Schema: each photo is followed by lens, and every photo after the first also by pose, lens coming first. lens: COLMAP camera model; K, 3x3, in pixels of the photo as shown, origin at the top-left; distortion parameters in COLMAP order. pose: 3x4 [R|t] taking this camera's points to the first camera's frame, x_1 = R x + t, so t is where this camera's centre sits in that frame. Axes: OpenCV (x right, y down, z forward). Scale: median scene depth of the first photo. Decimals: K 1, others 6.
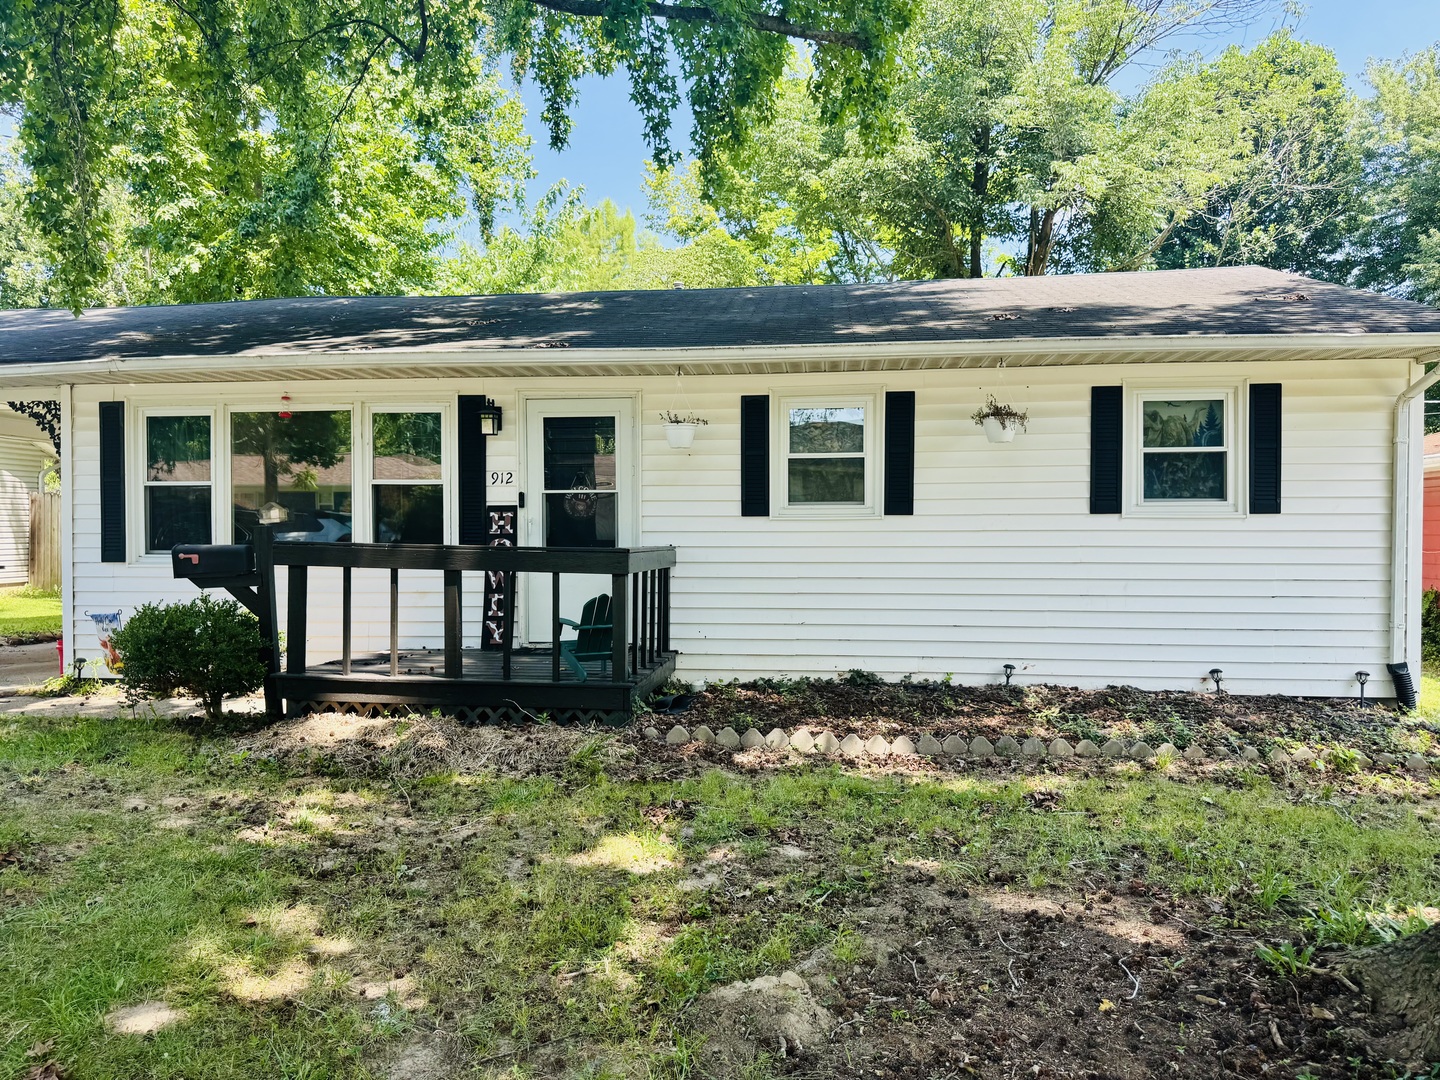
lens RADIAL K [[1009.1, 0, 722.8], [0, 1009.1, 543.9], [0, 0, 1]] dist [0.062442, -0.061926]
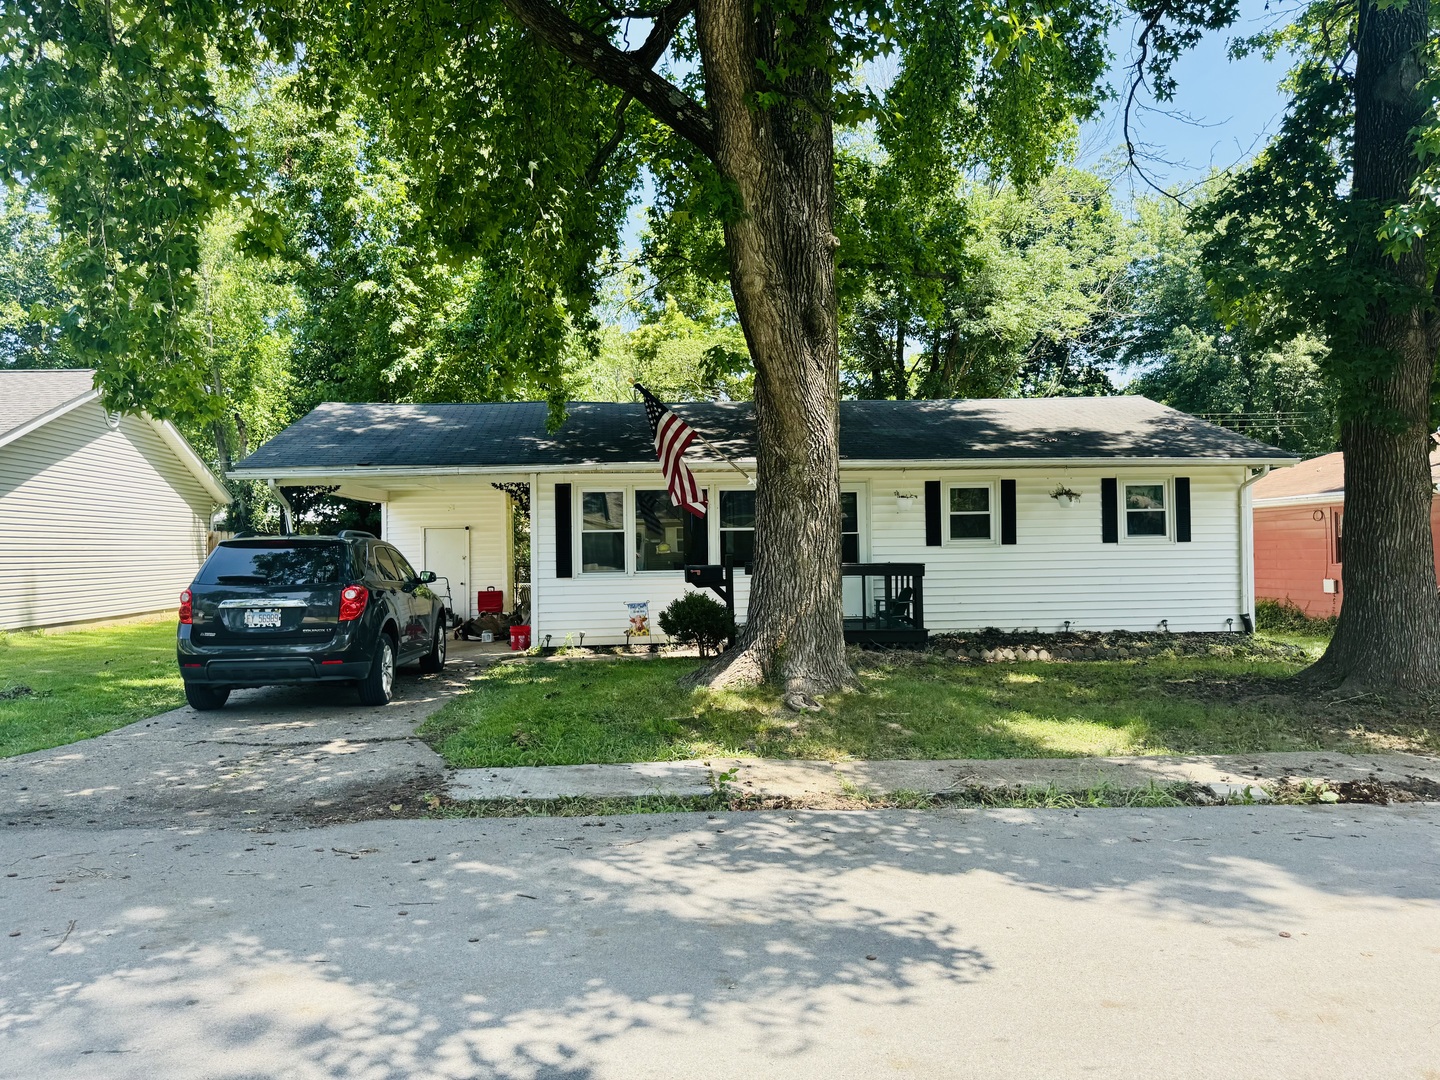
lens RADIAL K [[1009.1, 0, 710.4], [0, 1009.1, 544.7], [0, 0, 1]] dist [0.062442, -0.061926]
pose [[0.979717, -0.012262, 0.200008, -0.753967], [0.016669, 0.999654, -0.020365, 0.001051], [-0.199690, 0.023286, 0.979582, -0.751318]]
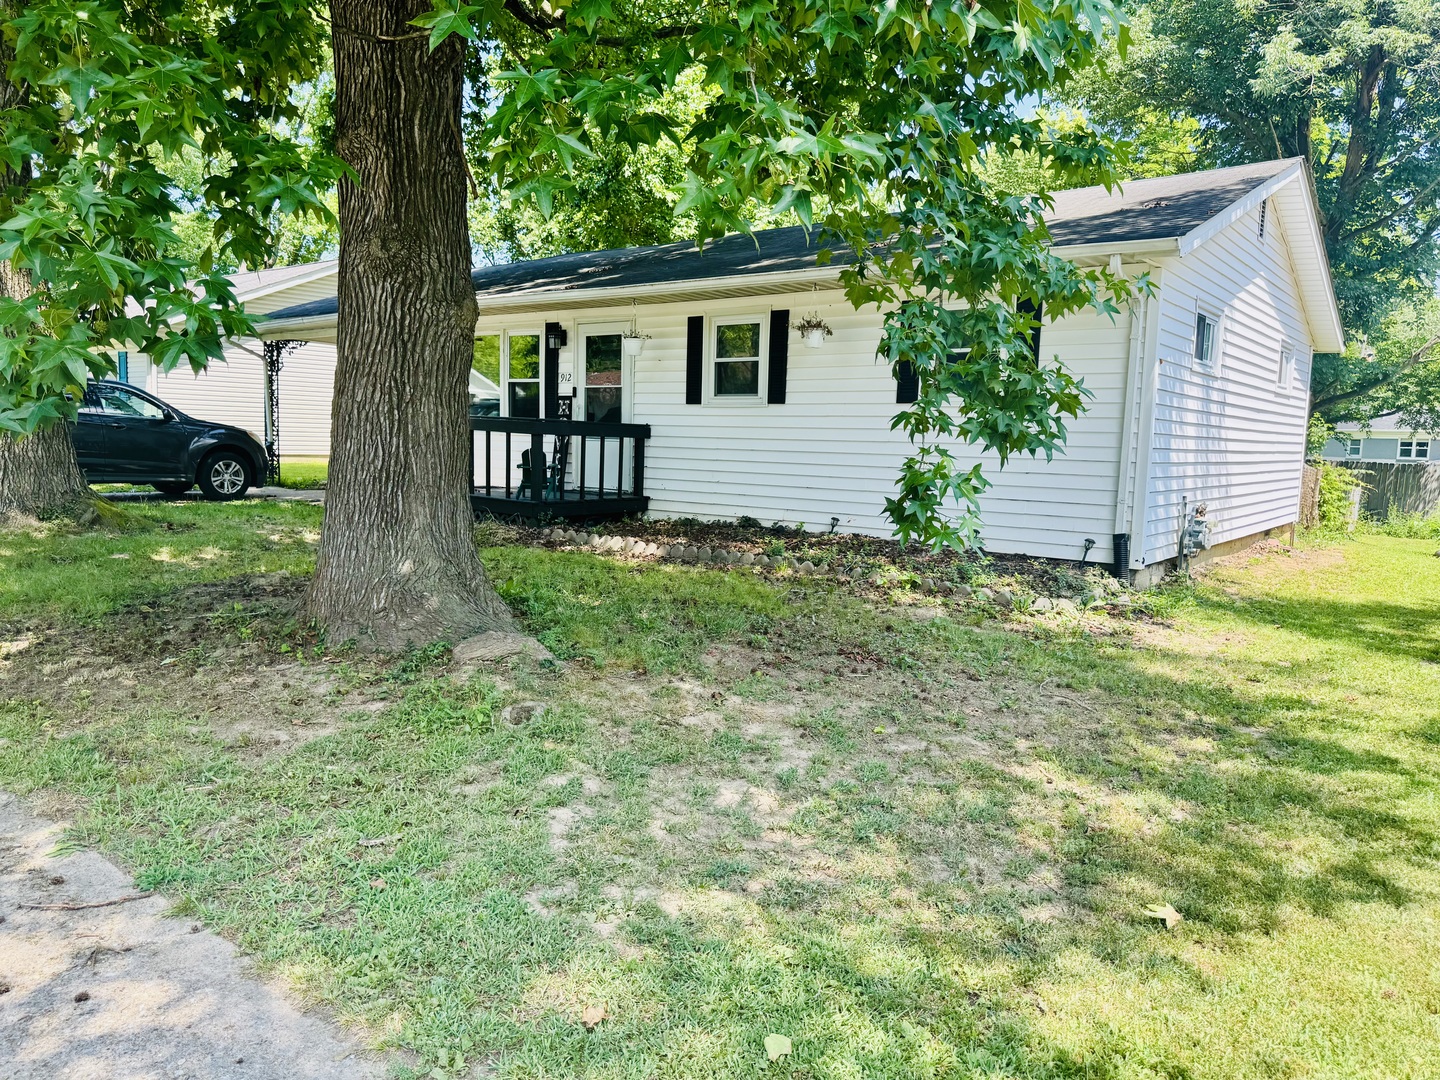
lens RADIAL K [[1009.1, 0, 716.5], [0, 1009.1, 543.5], [0, 0, 1]] dist [0.062442, -0.061926]
pose [[0.849038, 0.078272, -0.522502, 0.825387], [-0.025525, 0.993887, 0.107410, 0.014161], [0.527715, -0.077858, 0.845846, -0.196982]]
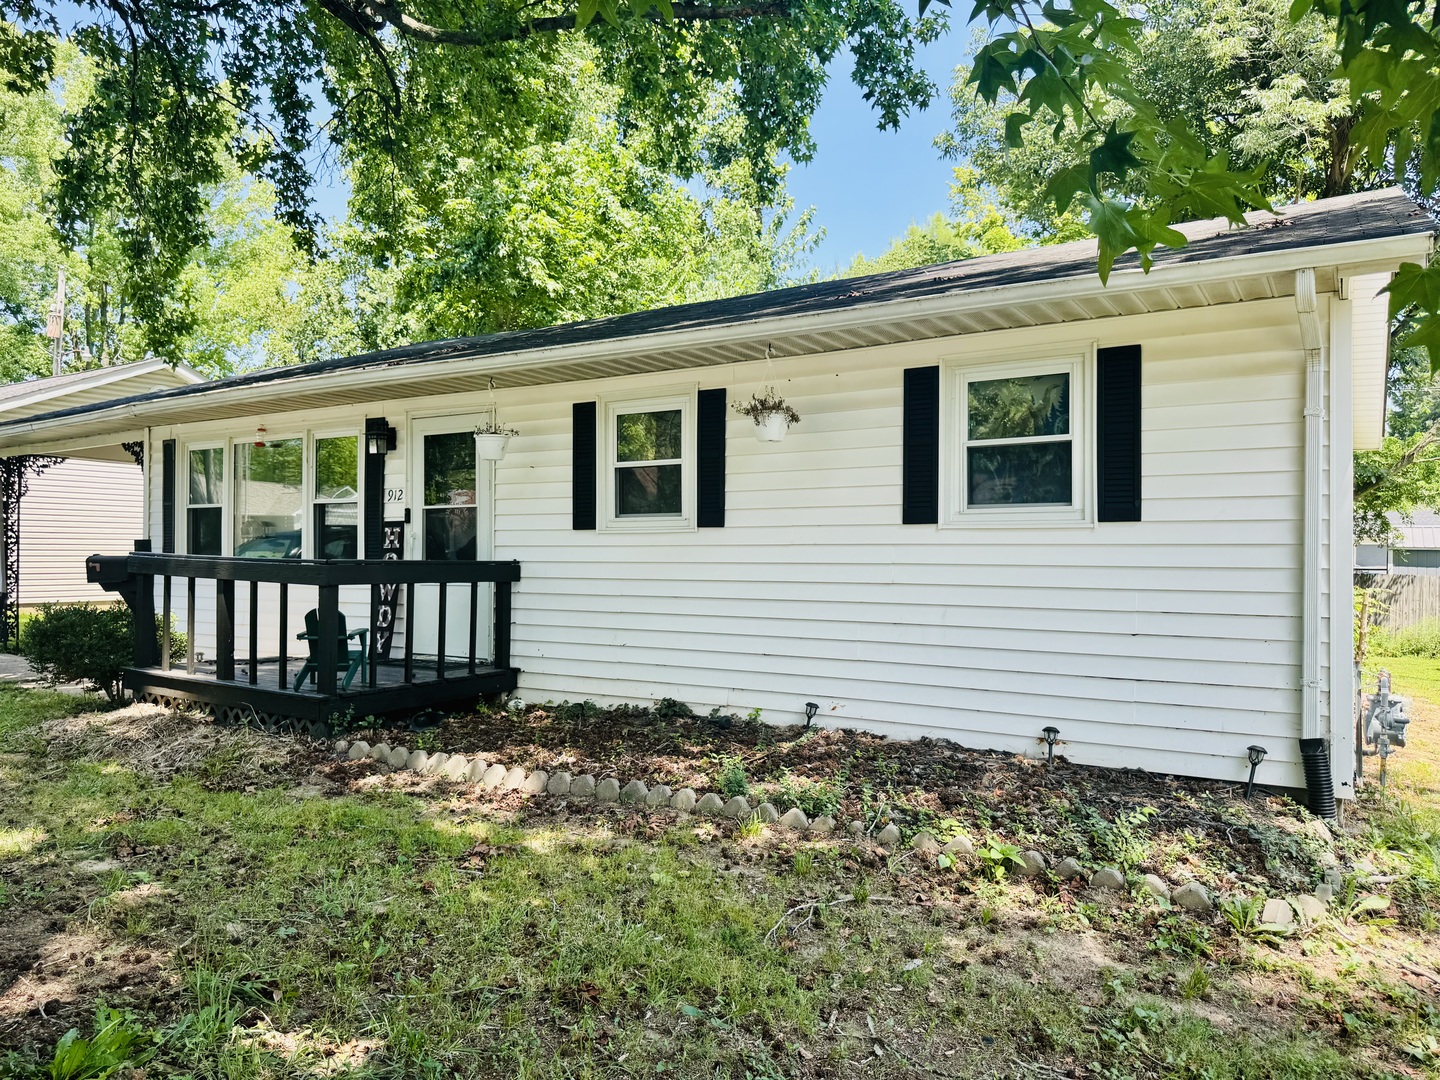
lens RADIAL K [[1009.1, 0, 728.8], [0, 1009.1, 533.4], [0, 0, 1]] dist [0.062442, -0.061926]
pose [[0.905429, -0.006638, -0.424446, 0.564990], [-0.000897, 0.999846, -0.017550, -0.007499], [0.424497, 0.016271, 0.905283, 0.203207]]
